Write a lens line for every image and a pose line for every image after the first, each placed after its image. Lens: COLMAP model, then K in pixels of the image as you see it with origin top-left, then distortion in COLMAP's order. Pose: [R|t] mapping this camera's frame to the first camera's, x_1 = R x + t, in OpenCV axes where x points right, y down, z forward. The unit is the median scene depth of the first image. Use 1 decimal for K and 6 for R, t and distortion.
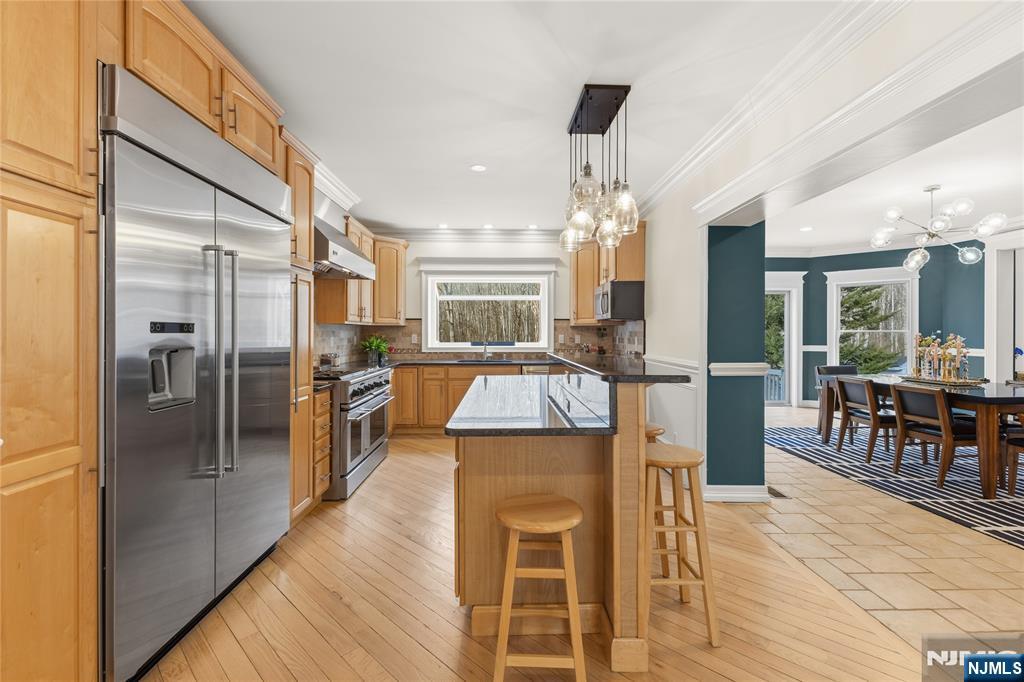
lens RADIAL K [[442.2, 0, 515.2], [0, 442.2, 334.6], [0, 0, 1]] dist [0.011471, -0.000639]
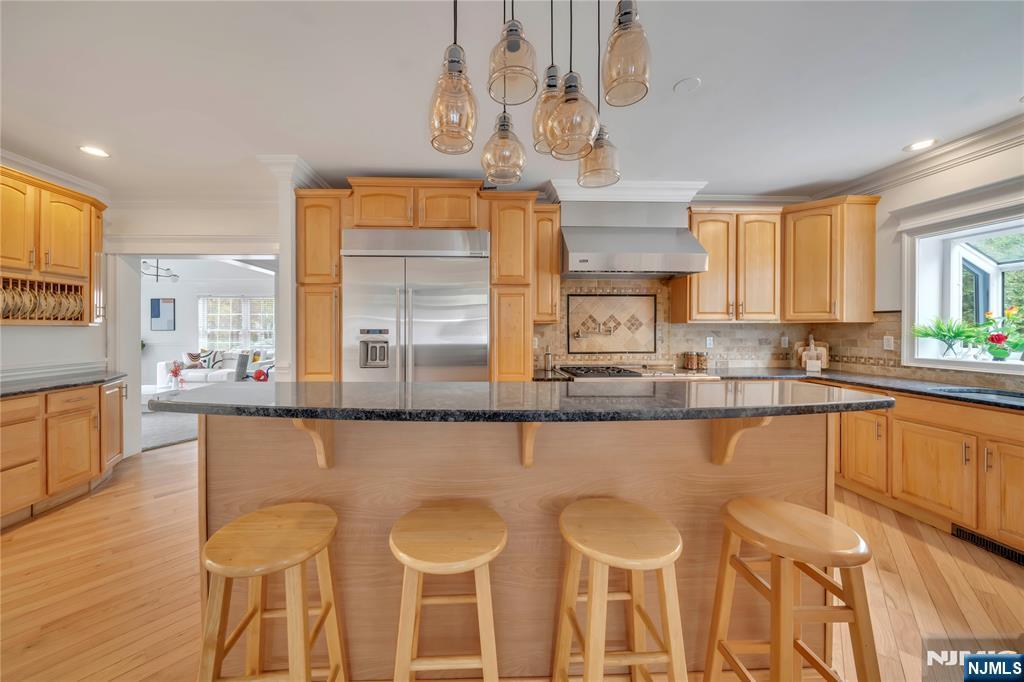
lens RADIAL K [[353.2, 0, 491.6], [0, 353.2, 331.8], [0, 0, 1]] dist [-0.010301, -0.000027]
pose [[0.004640, 0.009618, -0.999943, 0.466765], [-0.003506, 0.999948, 0.009602, -0.016366], [0.999983, 0.003461, 0.004673, 0.765303]]
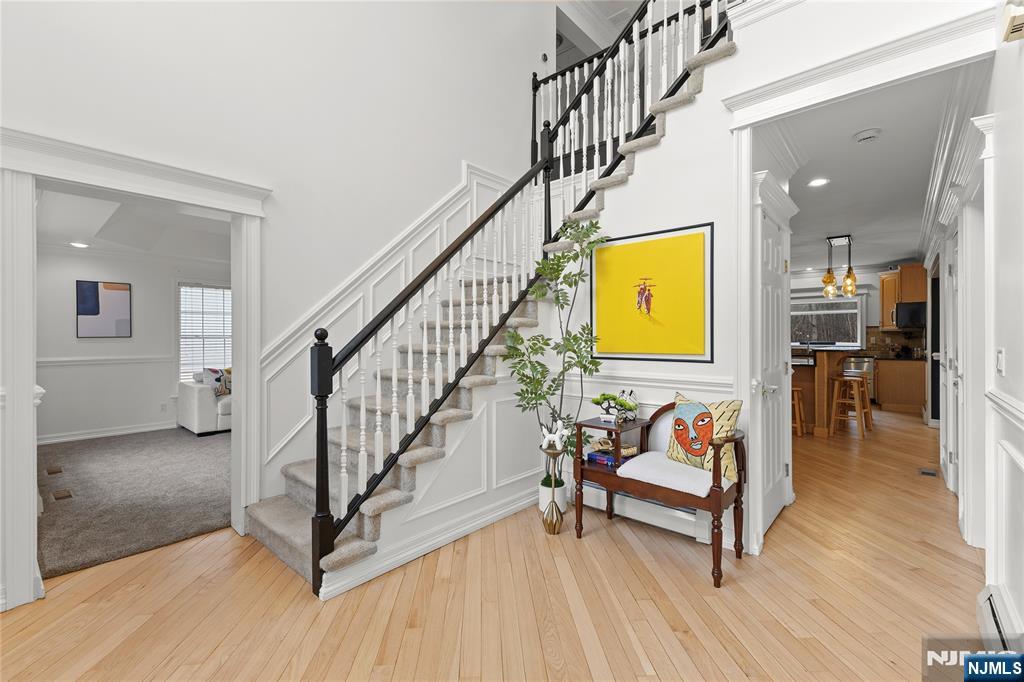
lens RADIAL K [[431.0, 0, 515.0], [0, 431.0, 332.1], [0, 0, 1]] dist [-0.002049, -0.000193]
pose [[0.726451, -0.007322, -0.687179, 0.395960], [-0.000951, 0.999932, -0.011660, 0.001062], [0.687217, 0.009124, 0.726394, -1.457011]]
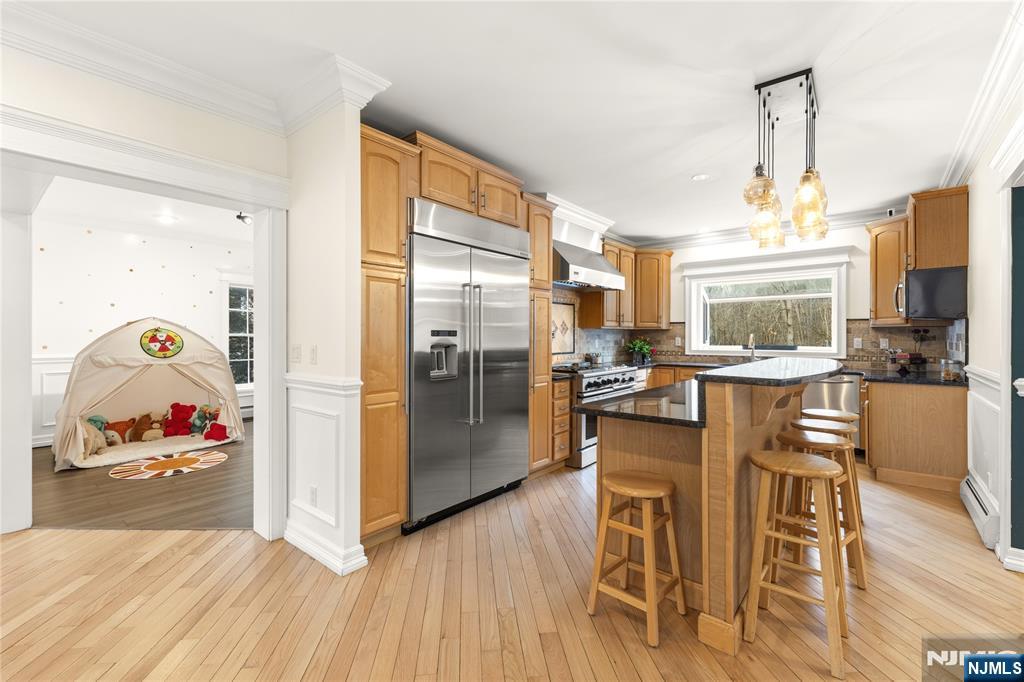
lens RADIAL K [[442.2, 0, 520.6], [0, 442.2, 336.0], [0, 0, 1]] dist [0.011471, -0.000639]
pose [[0.763531, -0.000890, -0.645770, 0.287655], [-0.001630, 0.999993, -0.003306, -0.000086], [0.645769, 0.003577, 0.763525, -0.067181]]
